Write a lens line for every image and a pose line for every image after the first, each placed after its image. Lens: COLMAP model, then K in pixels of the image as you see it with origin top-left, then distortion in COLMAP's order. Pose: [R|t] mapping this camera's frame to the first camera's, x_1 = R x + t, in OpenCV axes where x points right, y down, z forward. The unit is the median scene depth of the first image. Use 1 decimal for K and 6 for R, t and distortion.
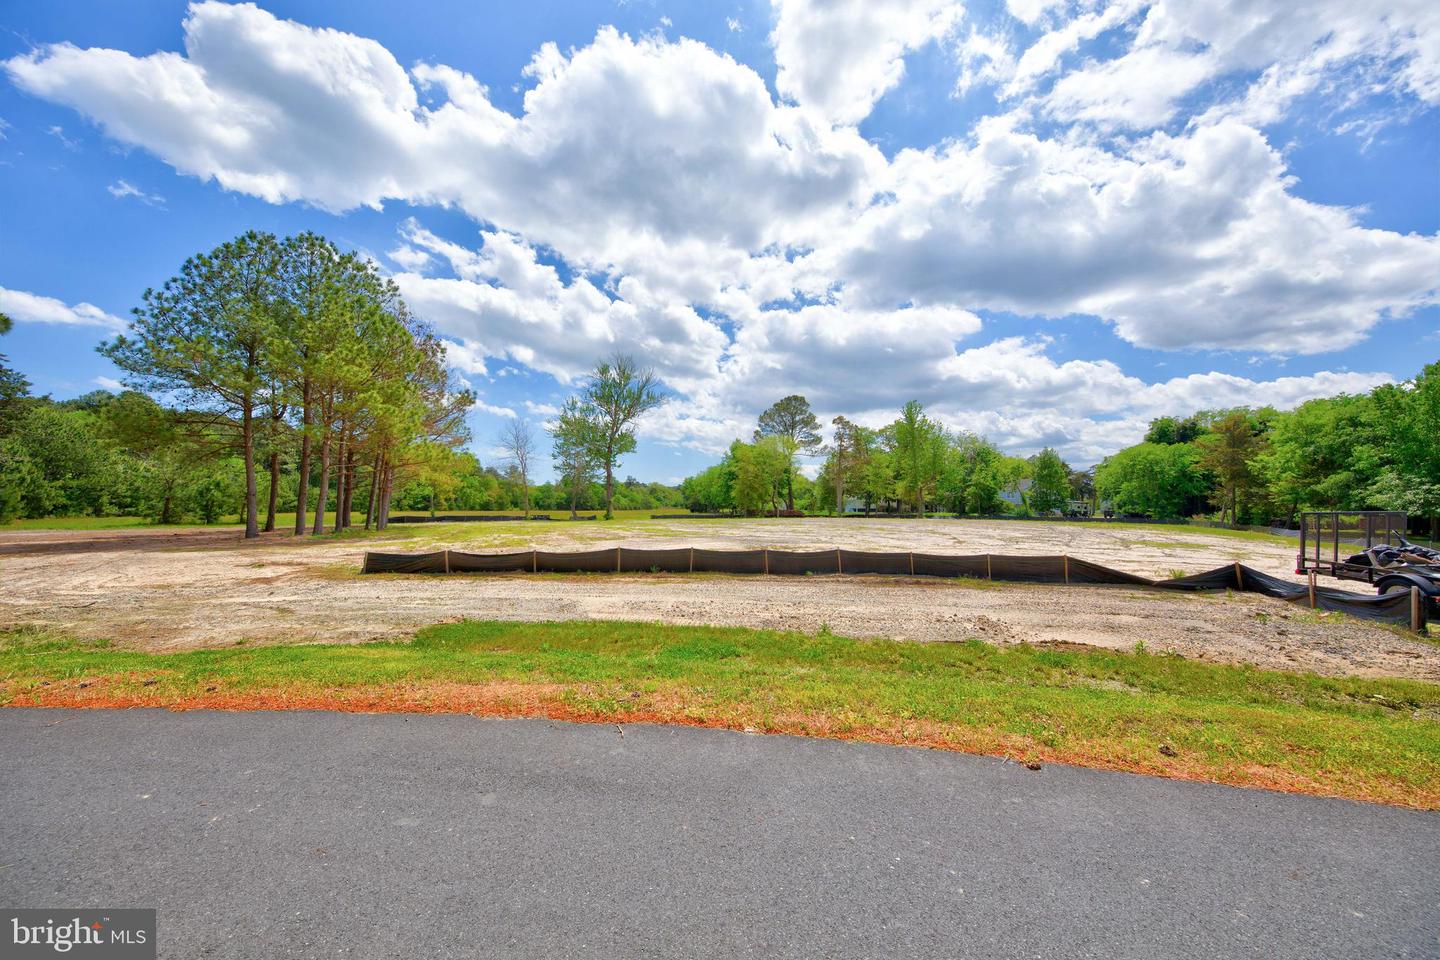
lens RADIAL K [[447.7, 0, 728.5], [0, 447.7, 485.6], [0, 0, 1]] dist [-0.009353, -0.000565]
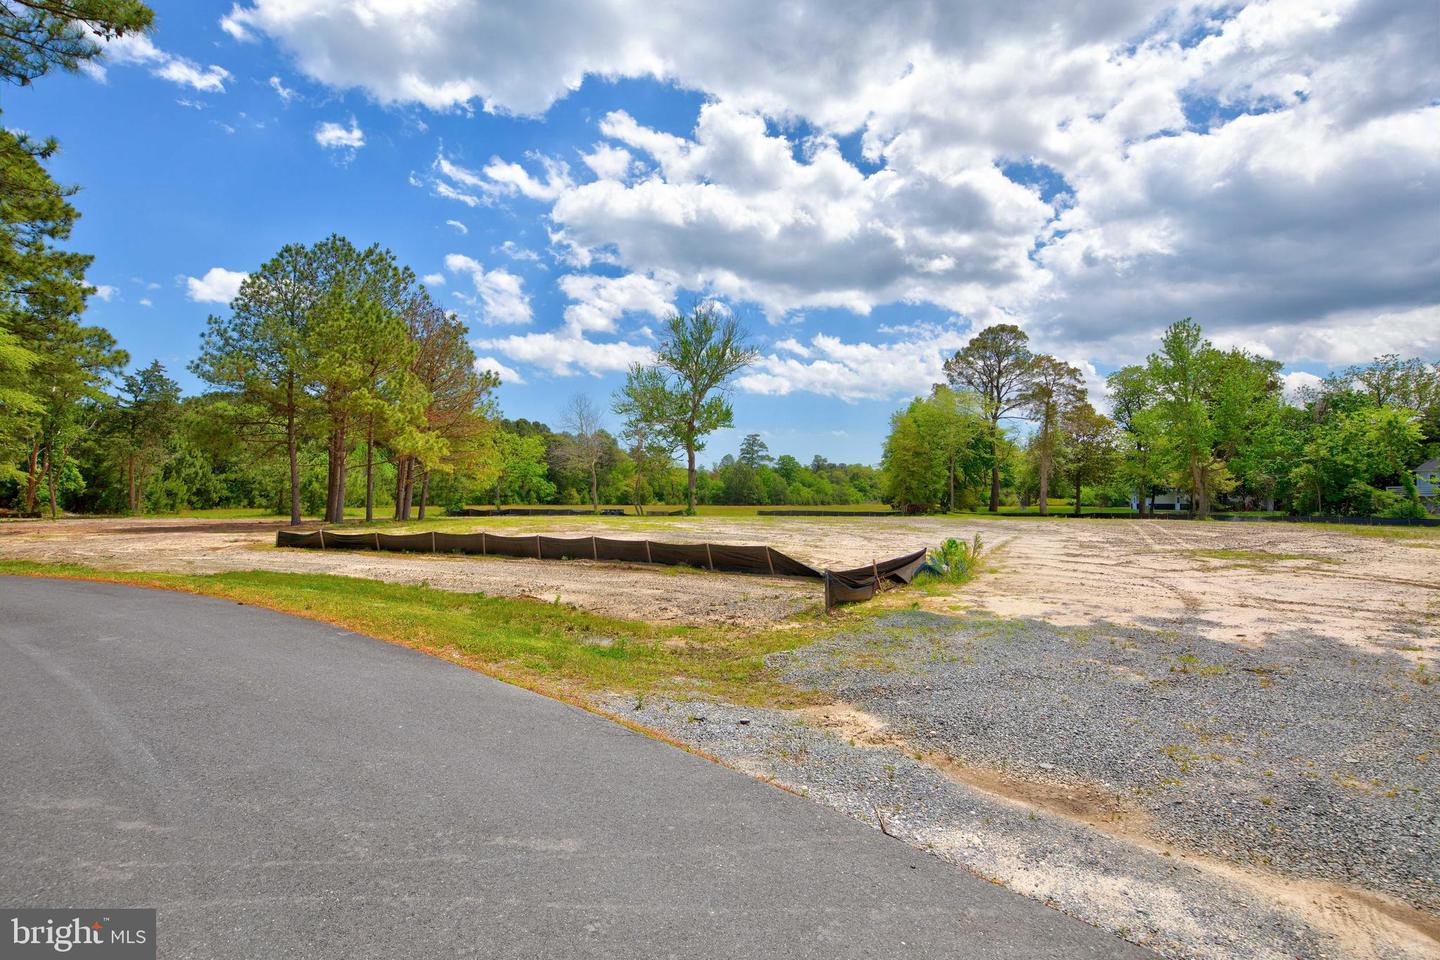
lens RADIAL K [[684.7, 0, 724.2], [0, 684.7, 483.2], [0, 0, 1]] dist [0.018013, -0.006109]
pose [[0.921446, -0.007185, -0.388440, 0.242998], [0.015485, 0.999714, 0.018239, -0.001129], [0.388198, -0.022822, 0.921293, -0.070671]]
